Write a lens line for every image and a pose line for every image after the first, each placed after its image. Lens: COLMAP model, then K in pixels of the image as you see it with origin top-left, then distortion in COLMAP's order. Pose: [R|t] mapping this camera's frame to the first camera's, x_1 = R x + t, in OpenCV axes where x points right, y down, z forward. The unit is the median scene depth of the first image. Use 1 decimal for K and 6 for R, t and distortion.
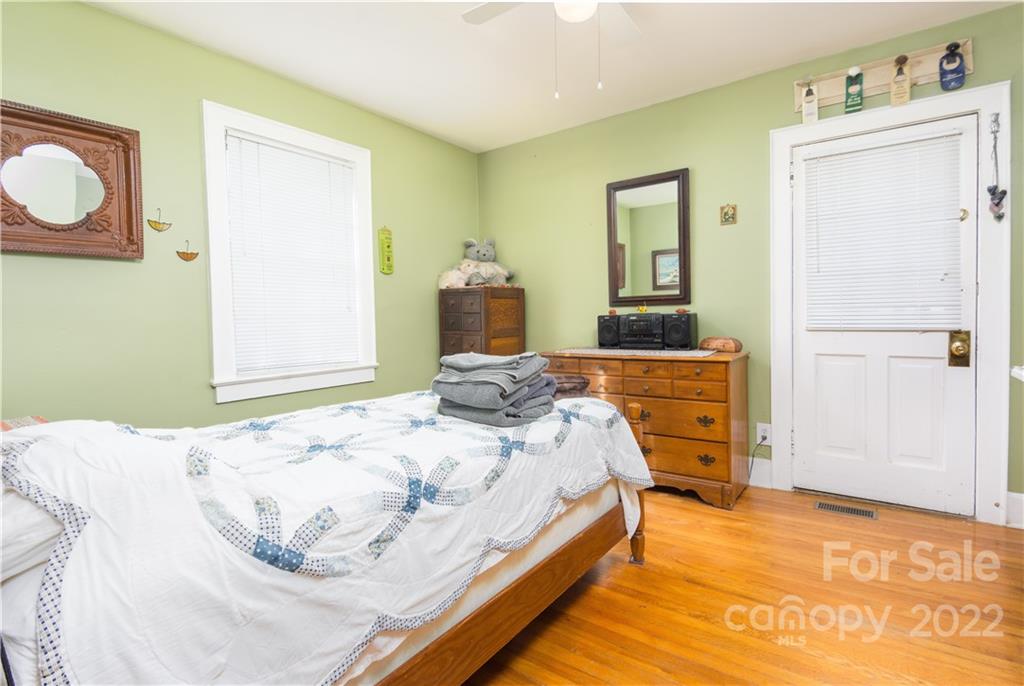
lens RADIAL K [[498.9, 0, 513.5], [0, 498.9, 335.6], [0, 0, 1]] dist [-0.002983, -0.001990]
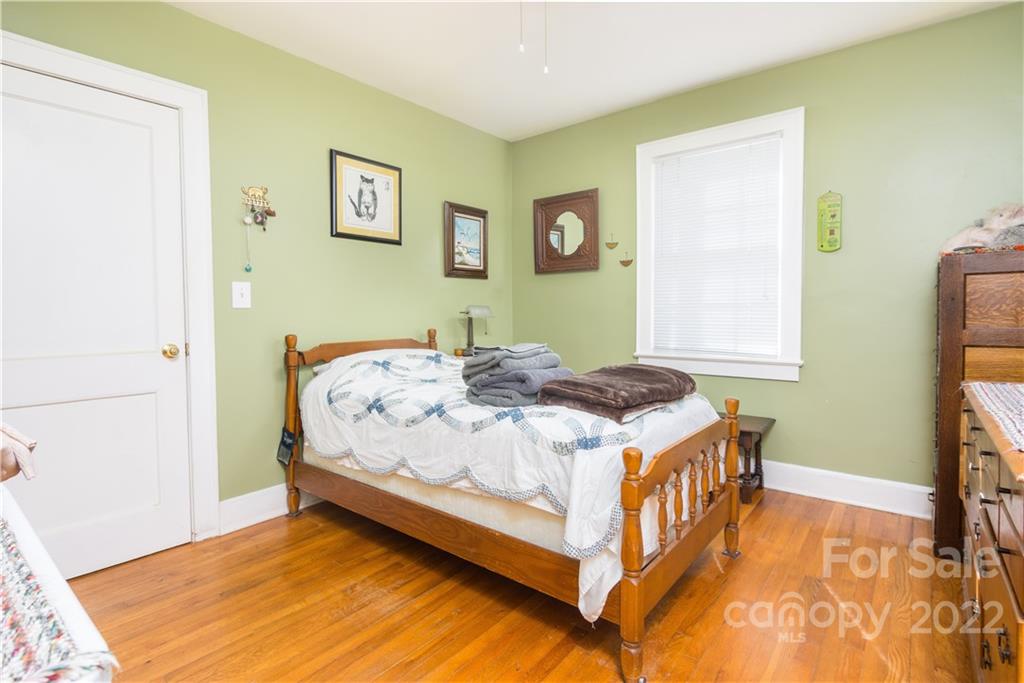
lens RADIAL K [[500.6, 0, 528.9], [0, 500.6, 325.5], [0, 0, 1]] dist [0.001056, -0.005448]
pose [[-0.041769, 0.052621, -0.997741, 1.153813], [-0.026656, 0.998198, 0.053761, -0.073687], [0.998772, 0.028841, -0.040291, 1.136239]]
